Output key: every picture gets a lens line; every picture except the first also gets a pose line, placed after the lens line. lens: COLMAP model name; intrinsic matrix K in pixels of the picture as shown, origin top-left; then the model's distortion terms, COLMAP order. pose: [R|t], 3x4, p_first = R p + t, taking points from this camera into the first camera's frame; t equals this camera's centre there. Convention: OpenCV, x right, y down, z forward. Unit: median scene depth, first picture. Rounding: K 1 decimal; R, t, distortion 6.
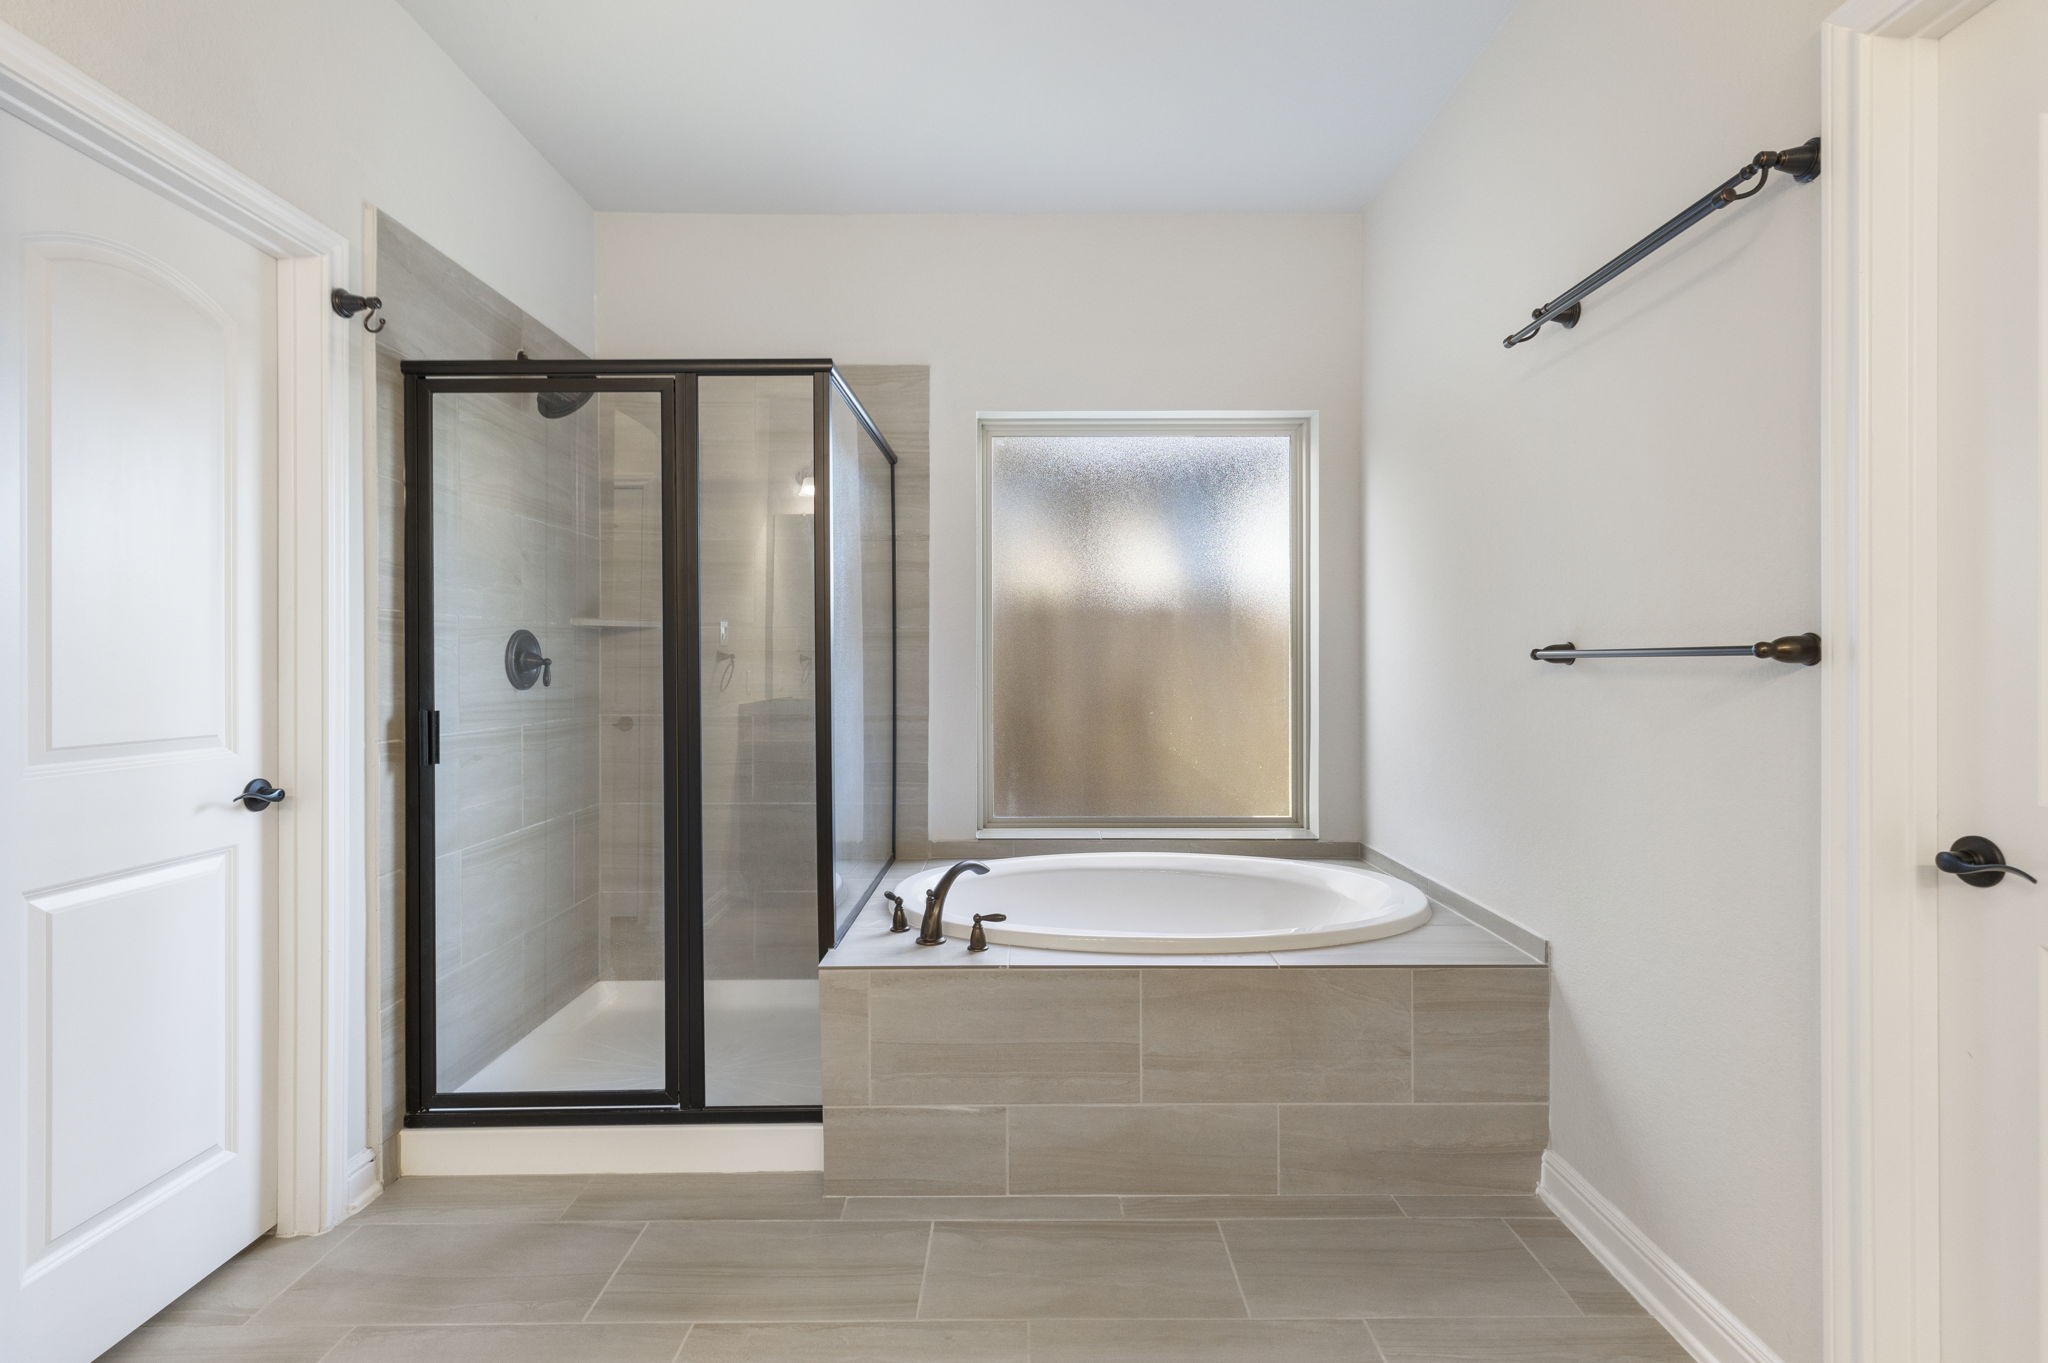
lens RADIAL K [[913.1, 0, 1026.1], [0, 913.1, 663.6], [0, 0, 1]] dist [-0.000589, -0.000313]
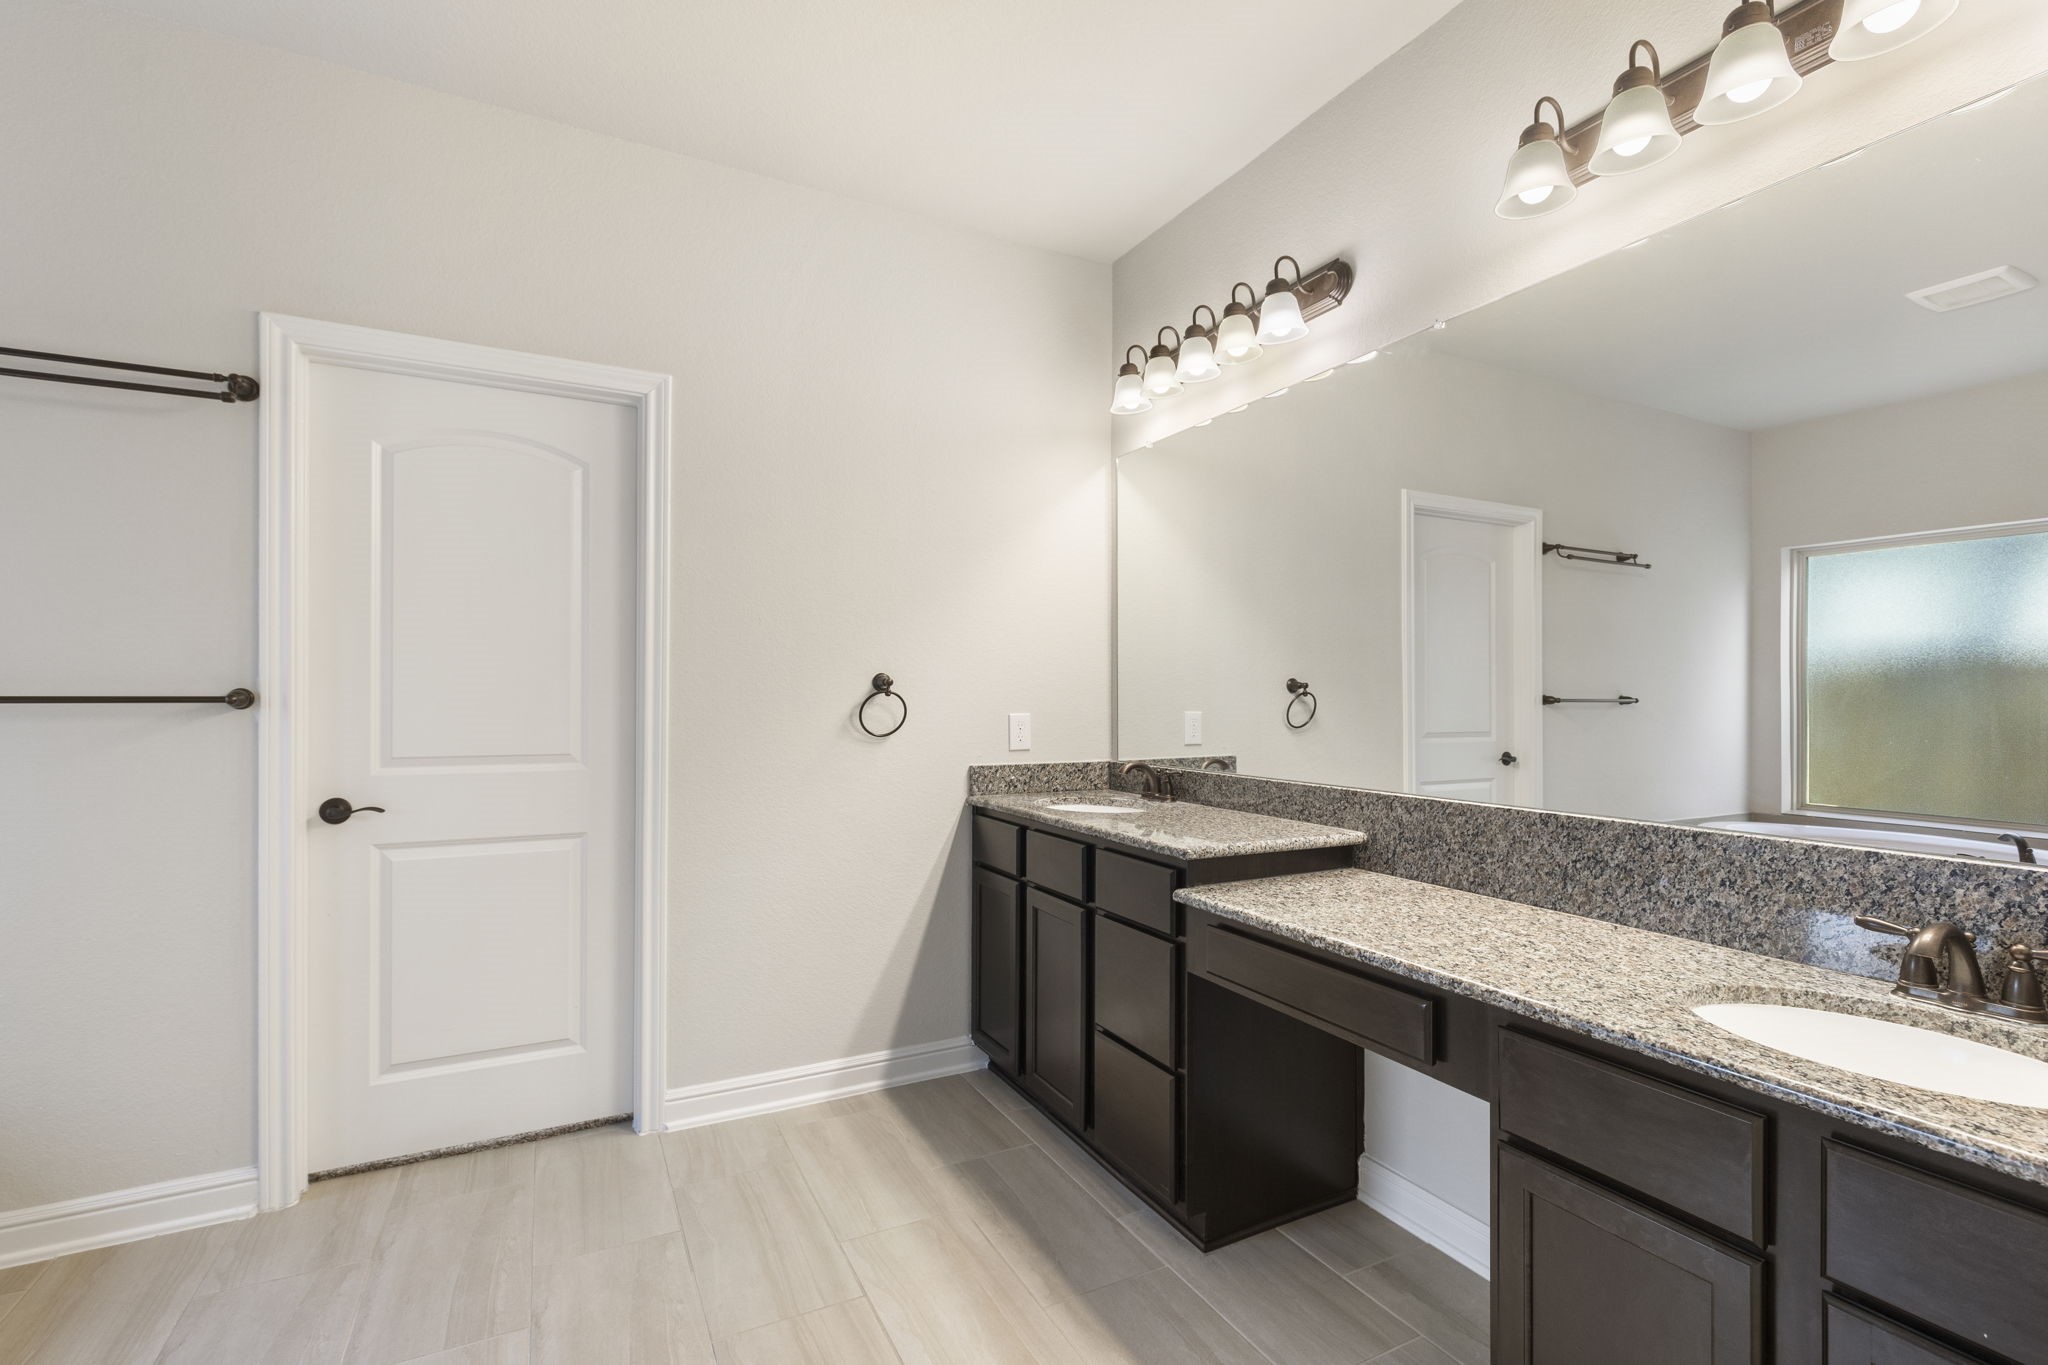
lens RADIAL K [[925.6, 0, 1020.4], [0, 925.6, 697.8], [0, 0, 1]] dist [0.003035, -0.000264]
pose [[-0.447313, -0.004101, 0.894368, -0.776942], [-0.004167, 0.999988, 0.002502, -0.017600], [-0.894368, -0.002608, -0.447325, 0.342221]]
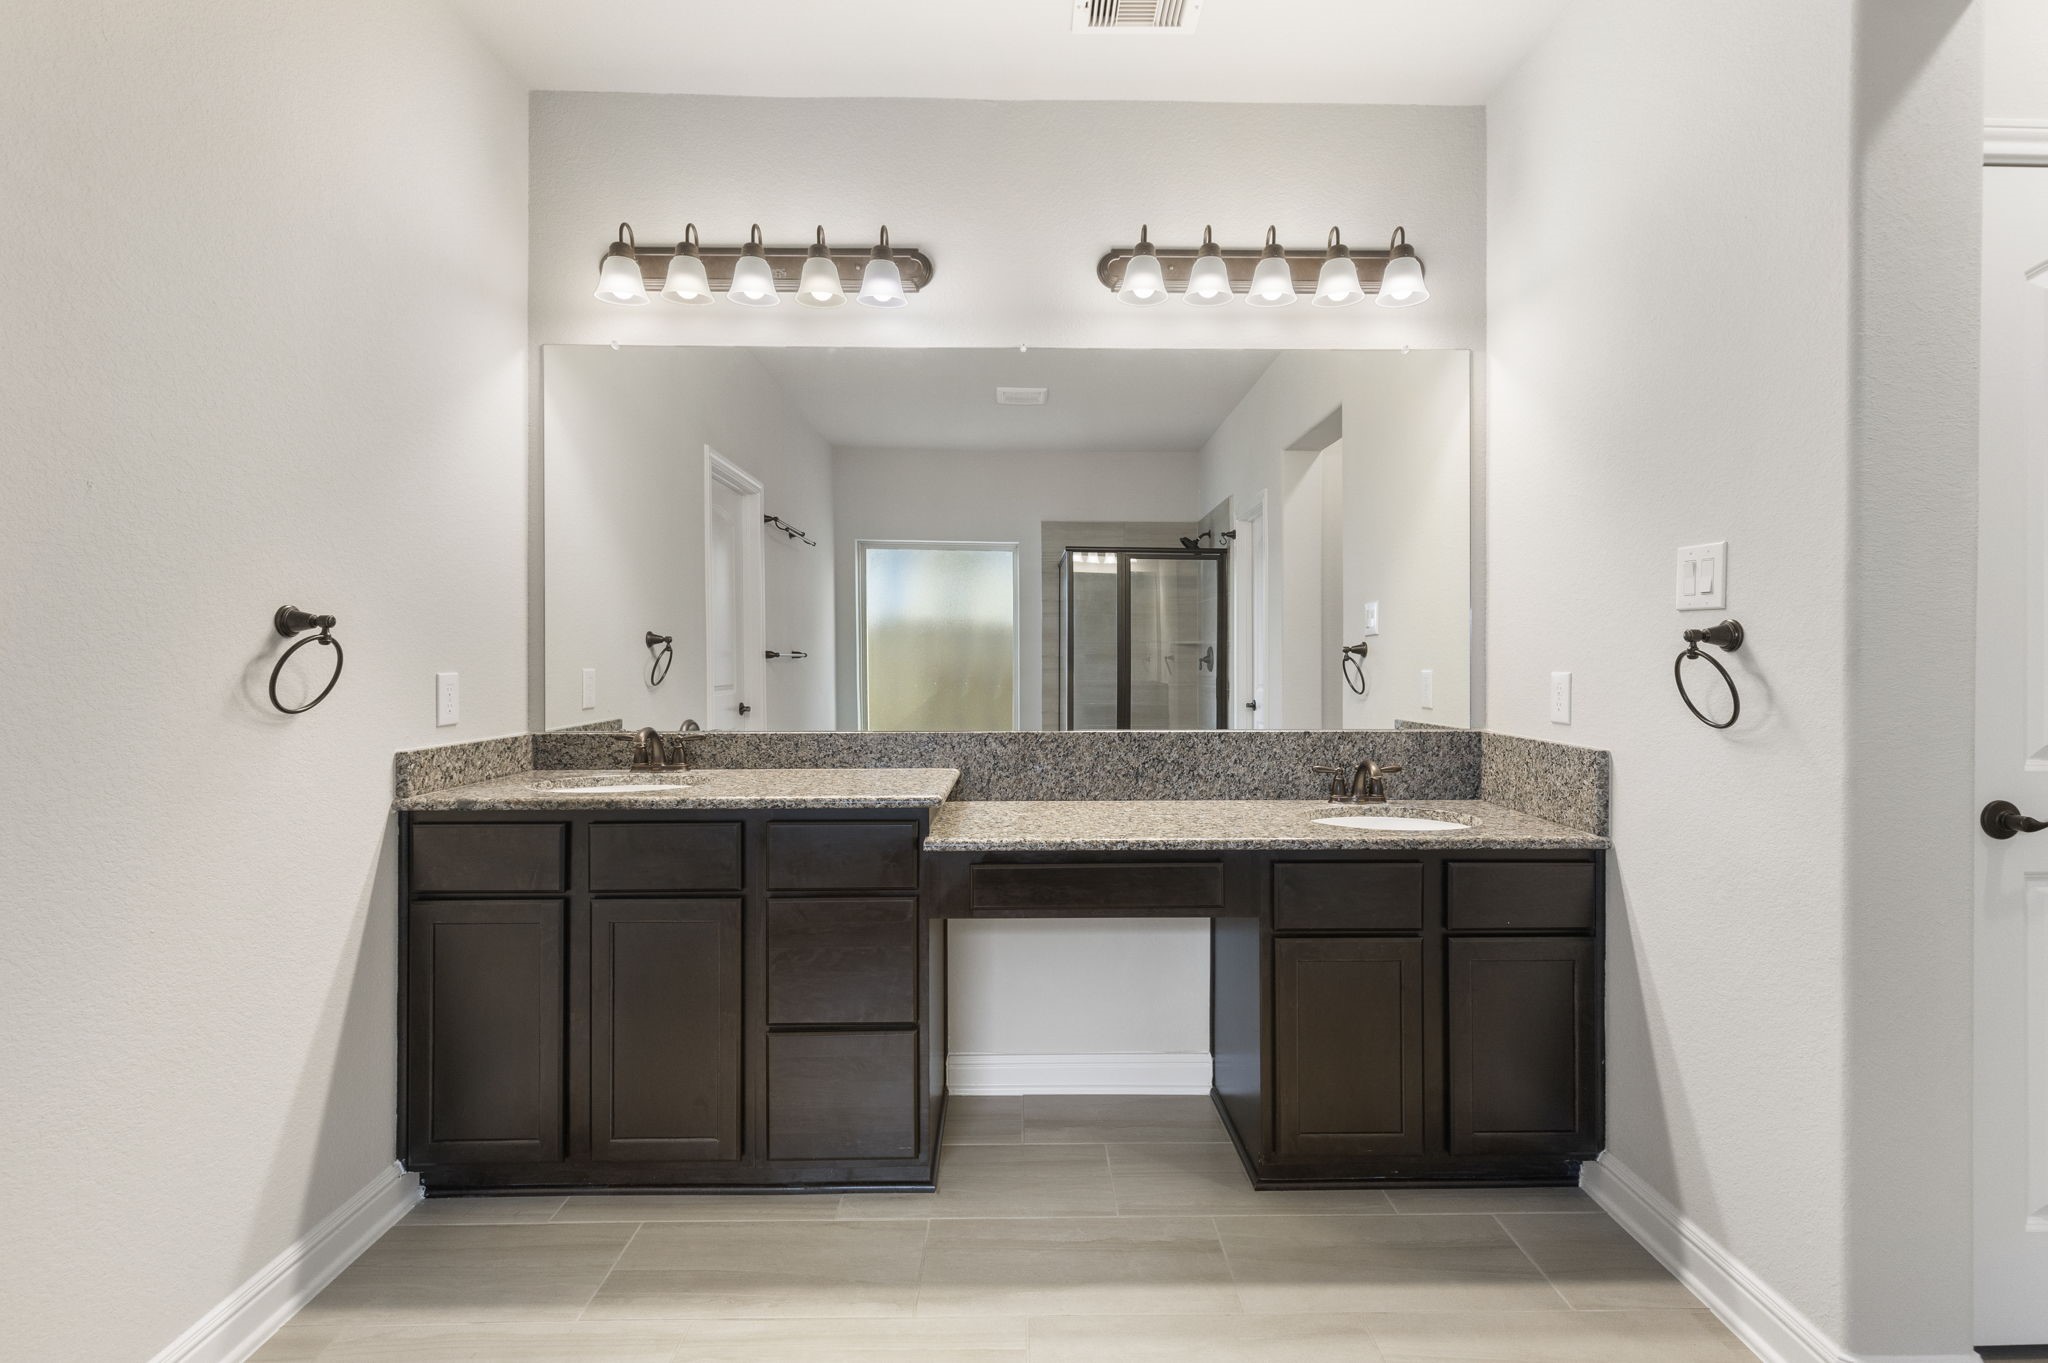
lens RADIAL K [[964.7, 0, 1021.2], [0, 964.7, 656.1], [0, 0, 1]] dist [0.001903, -0.000525]
pose [[-0.999914, -0.001535, -0.013060, -0.089365], [-0.001500, 0.999995, -0.002729, -0.005498], [0.013064, -0.002709, -0.999911, 0.761453]]
